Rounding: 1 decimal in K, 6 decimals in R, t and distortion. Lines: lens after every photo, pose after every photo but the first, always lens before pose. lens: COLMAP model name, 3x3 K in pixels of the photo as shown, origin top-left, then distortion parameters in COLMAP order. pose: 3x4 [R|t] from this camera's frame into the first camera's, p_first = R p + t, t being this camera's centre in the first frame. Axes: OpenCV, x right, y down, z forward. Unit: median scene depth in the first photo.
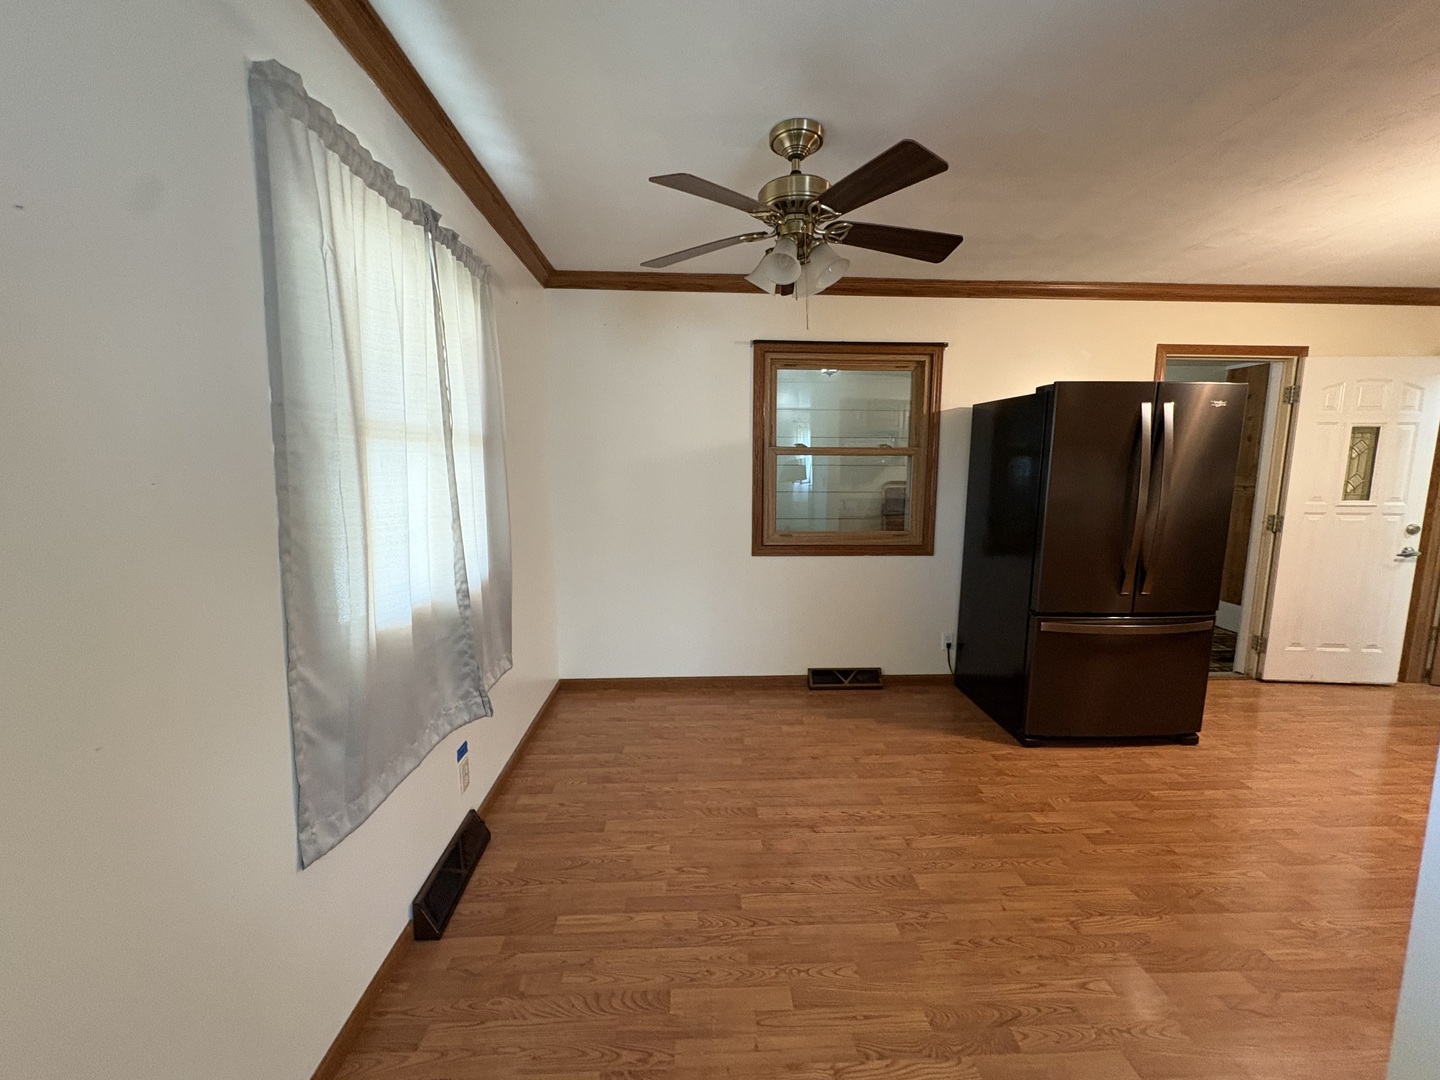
lens RADIAL K [[572.6, 0, 717.4], [0, 572.6, 542.8], [0, 0, 1]] dist [-0.001257, -0.000111]
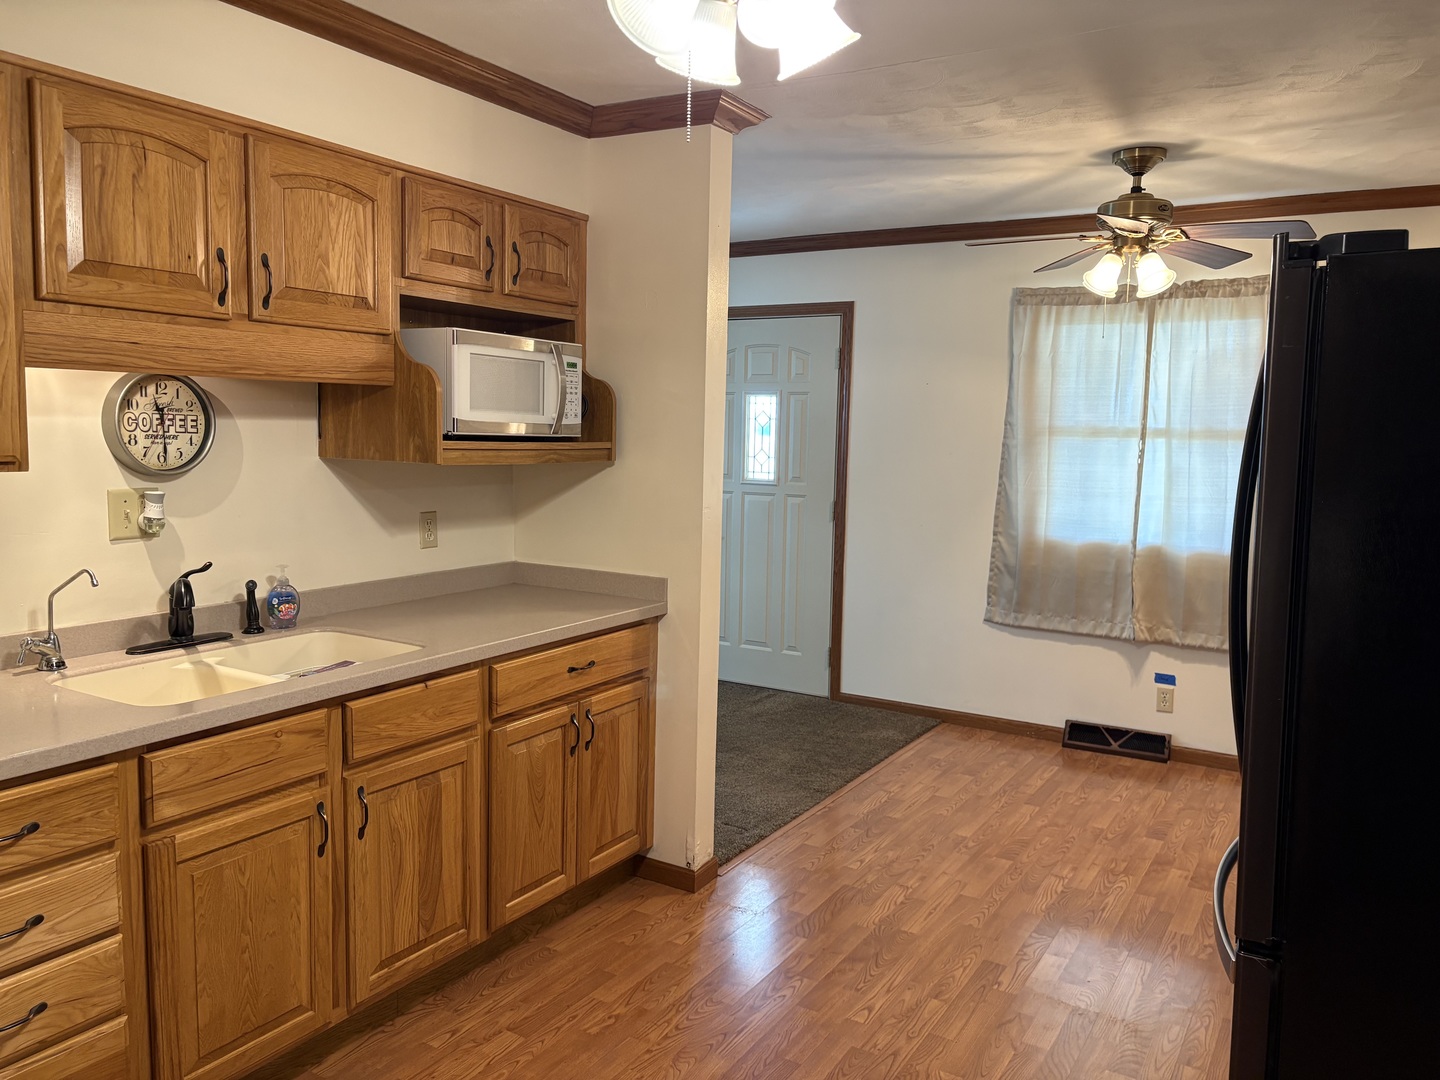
lens RADIAL K [[1092.1, 0, 714.9], [0, 1092.1, 548.5], [0, 0, 1]] dist [0.035404, -0.029120]
pose [[-0.562270, 0.078945, -0.823177, 1.274670], [-0.130358, 0.974526, 0.182501, -0.140467], [0.816614, 0.209923, -0.537656, 0.871872]]
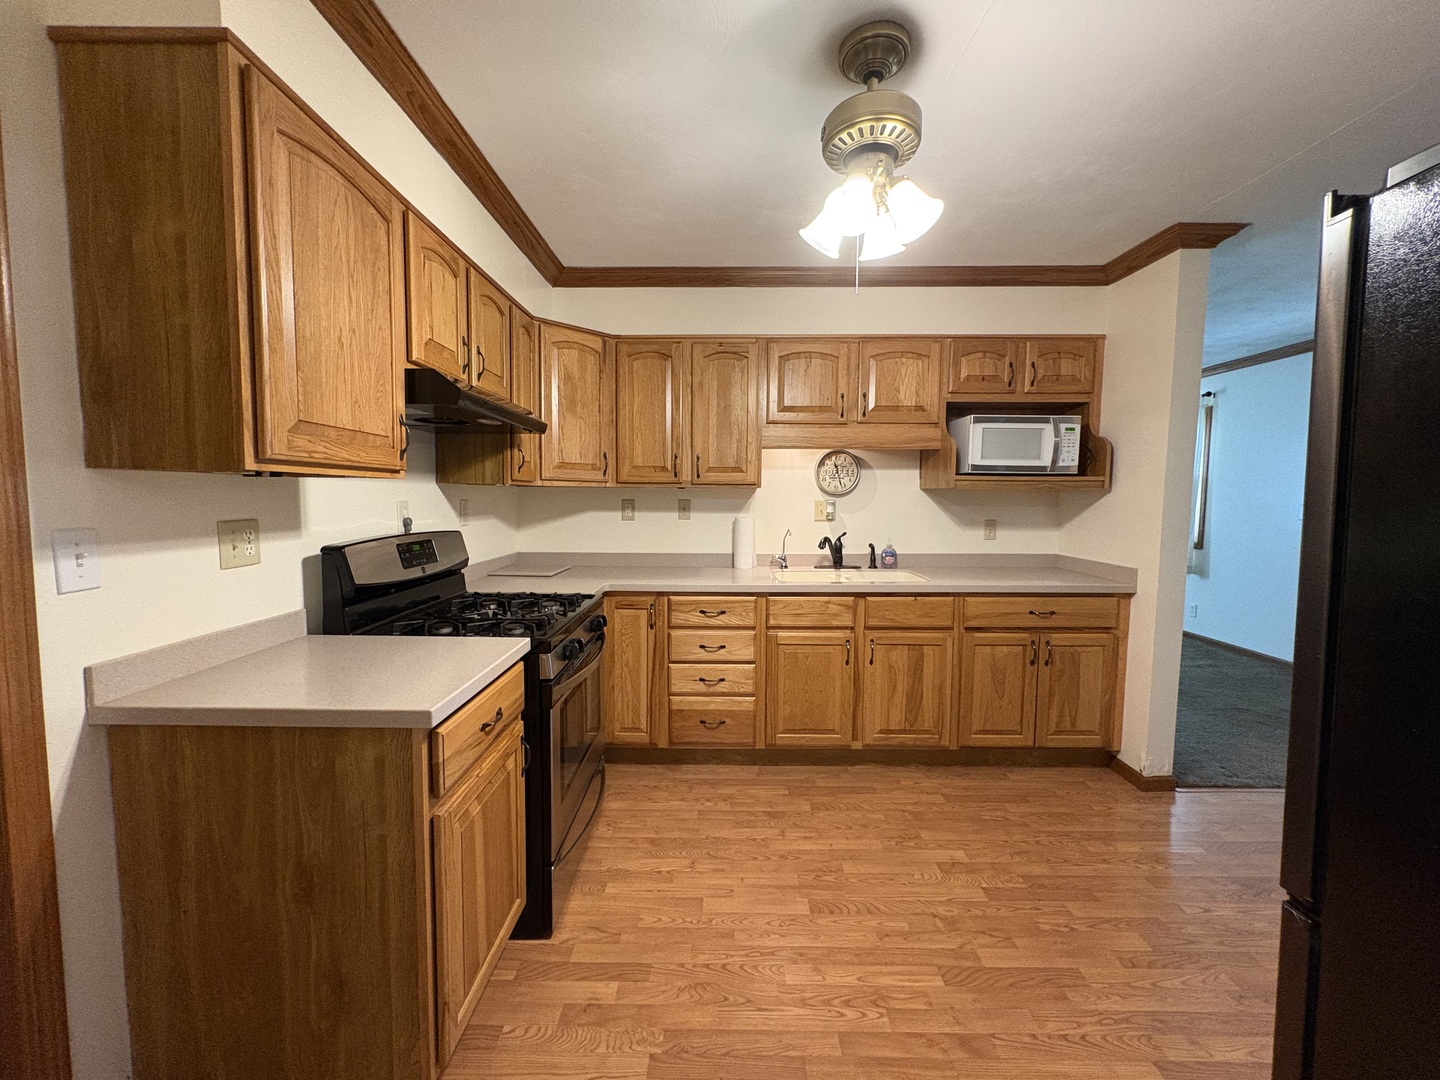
lens RADIAL K [[572.6, 0, 719.6], [0, 572.6, 539.7], [0, 0, 1]] dist [-0.001257, -0.000111]
pose [[-0.998177, -0.010728, 0.059401, 0.980218], [0.001847, 0.978191, 0.207698, -0.121688], [-0.060334, 0.207429, -0.976388, 1.079993]]
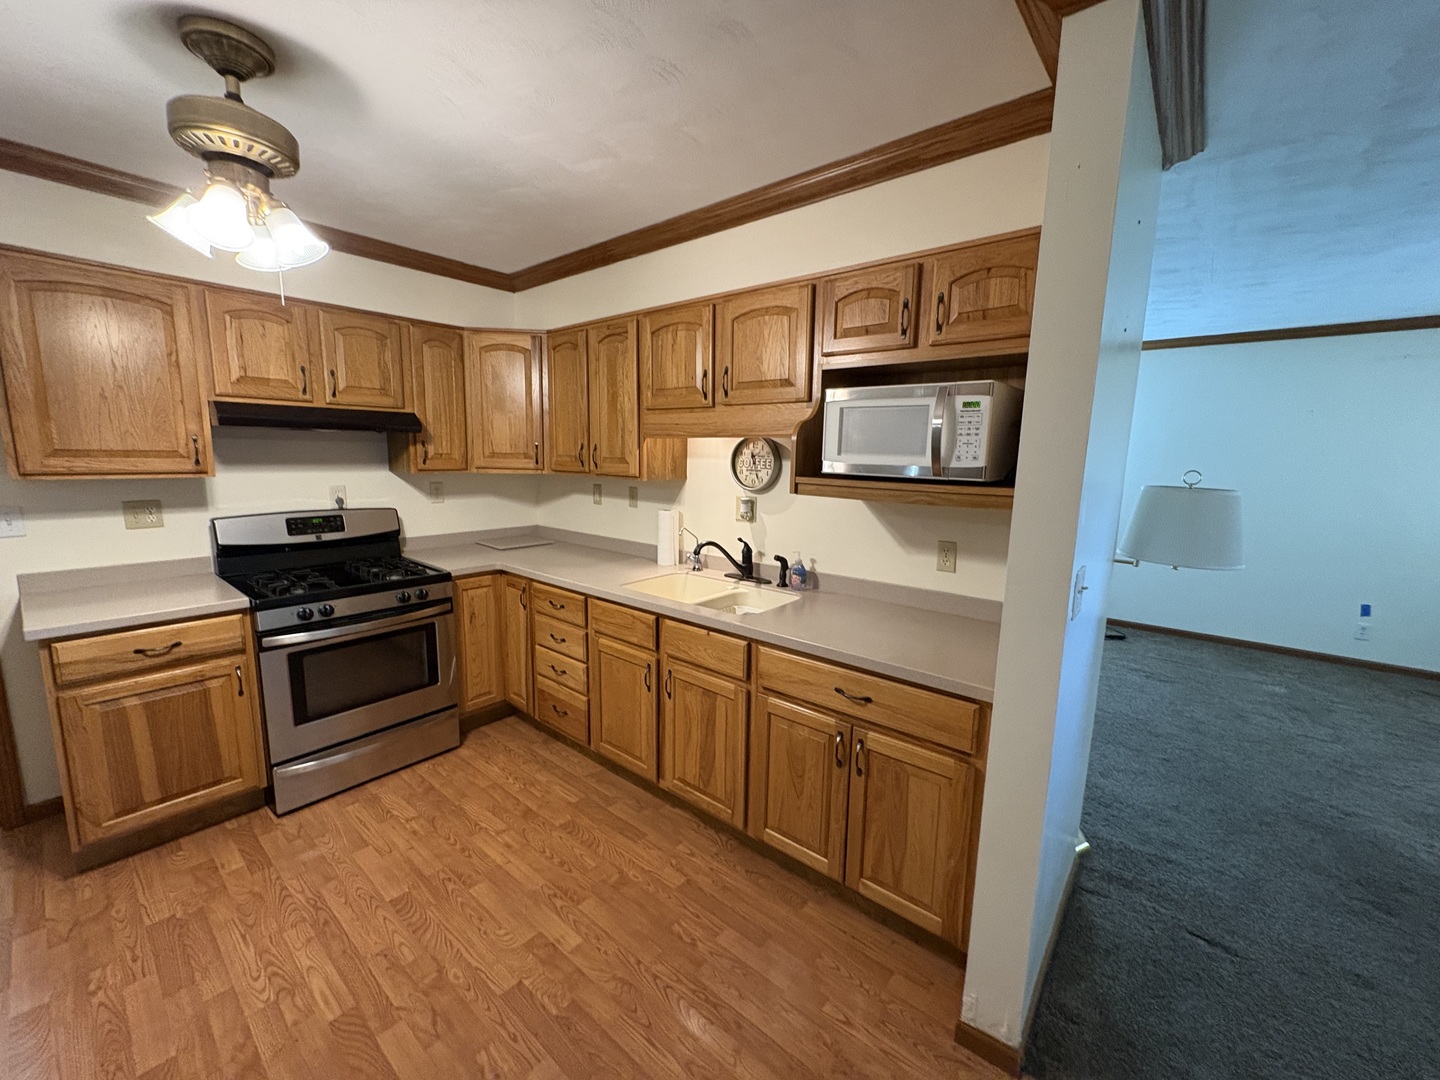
lens RADIAL K [[572.6, 0, 719.3], [0, 572.6, 540.1], [0, 0, 1]] dist [-0.001257, -0.000111]
pose [[-0.734644, -0.120108, 0.667737, 0.339846], [0.069678, 0.965644, 0.250353, -0.130646], [-0.674866, 0.230447, -0.701035, 0.711991]]
